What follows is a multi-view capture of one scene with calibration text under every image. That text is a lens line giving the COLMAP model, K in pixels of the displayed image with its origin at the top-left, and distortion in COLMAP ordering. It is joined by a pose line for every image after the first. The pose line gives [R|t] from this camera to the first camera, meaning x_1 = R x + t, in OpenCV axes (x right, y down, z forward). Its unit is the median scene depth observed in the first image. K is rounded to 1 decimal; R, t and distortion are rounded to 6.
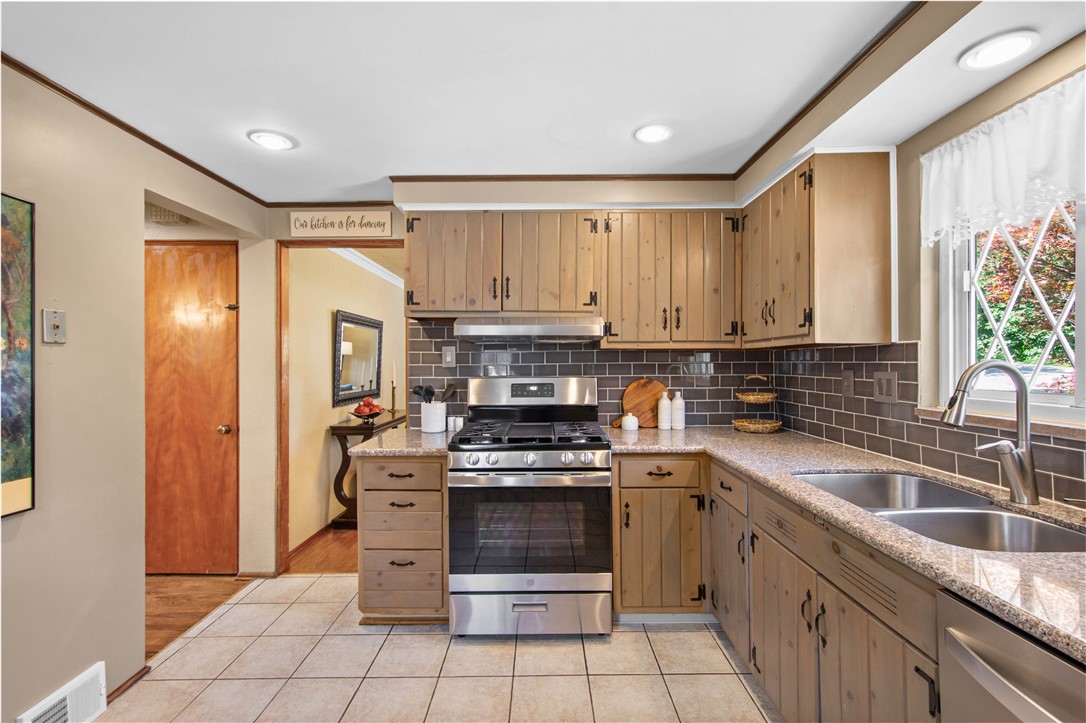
lens RADIAL K [[480.8, 0, 537.7], [0, 480.8, 364.3], [0, 0, 1]] dist [0.005742, -0.002787]
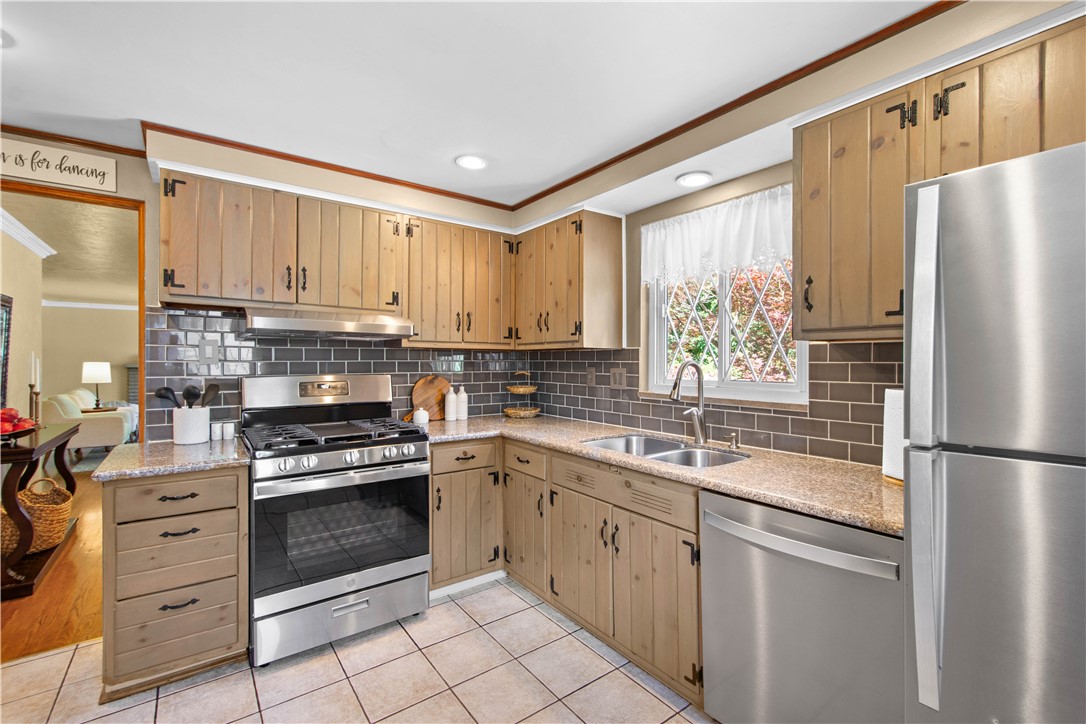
lens RADIAL K [[480.8, 0, 547.6], [0, 480.8, 363.2], [0, 0, 1]] dist [0.005742, -0.002787]
pose [[0.796709, 0.003523, 0.604353, -0.284216], [-0.004482, 0.999990, 0.000079, 0.001599], [-0.604347, -0.002772, 0.796716, -0.027540]]
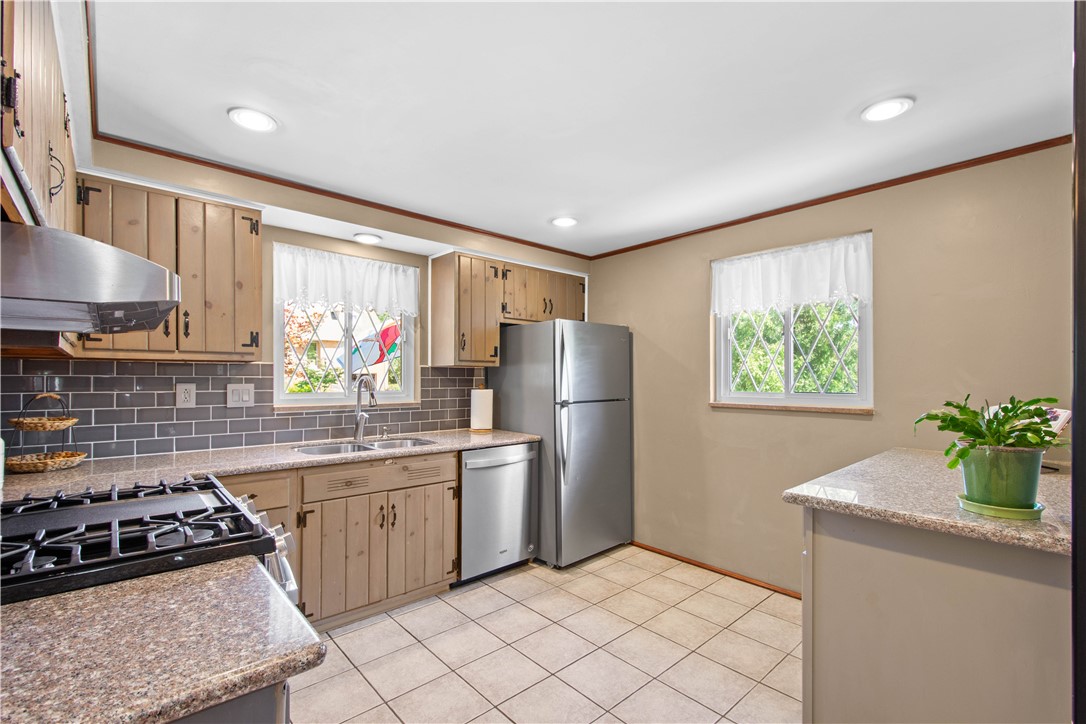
lens RADIAL K [[480.8, 0, 537.8], [0, 480.8, 377.4], [0, 0, 1]] dist [0.005742, -0.002787]
pose [[-0.681578, 0.009879, 0.731679, -0.710143], [0.006528, 0.999951, -0.007421, 0.011055], [-0.731716, -0.000282, -0.681609, 1.129533]]
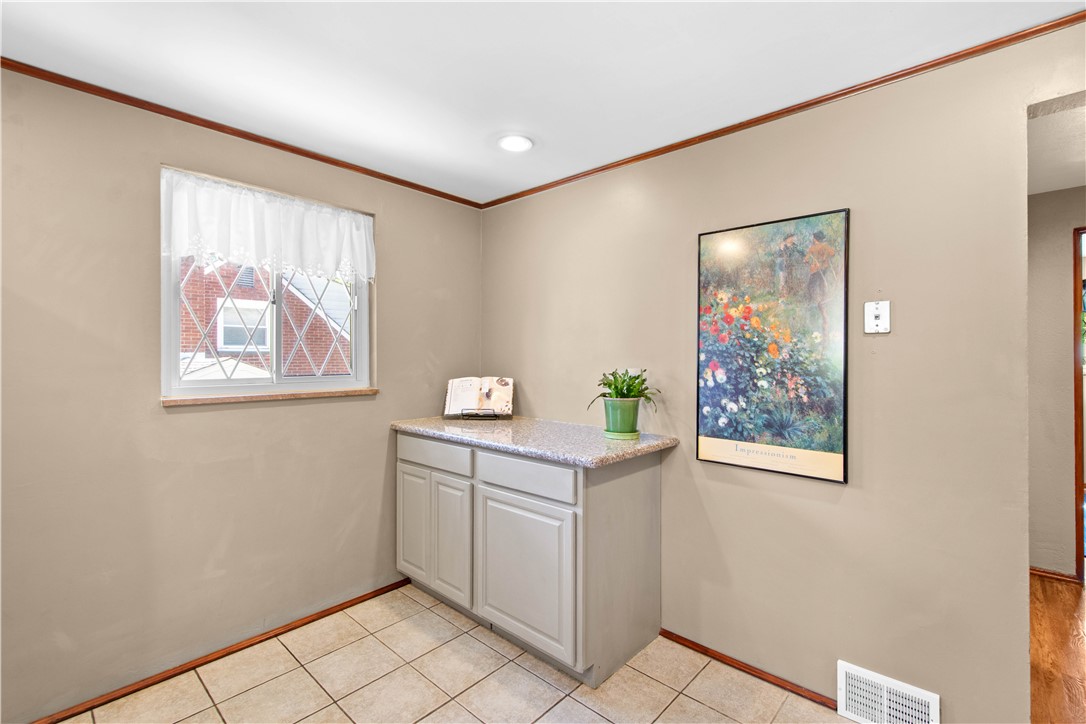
lens RADIAL K [[480.8, 0, 540.6], [0, 480.8, 354.6], [0, 0, 1]] dist [0.005742, -0.002787]
pose [[-0.656709, 0.000008, -0.754144, 0.184550], [0.001448, 0.999998, -0.001250, 0.001258], [0.754142, -0.001913, -0.656708, 0.851934]]
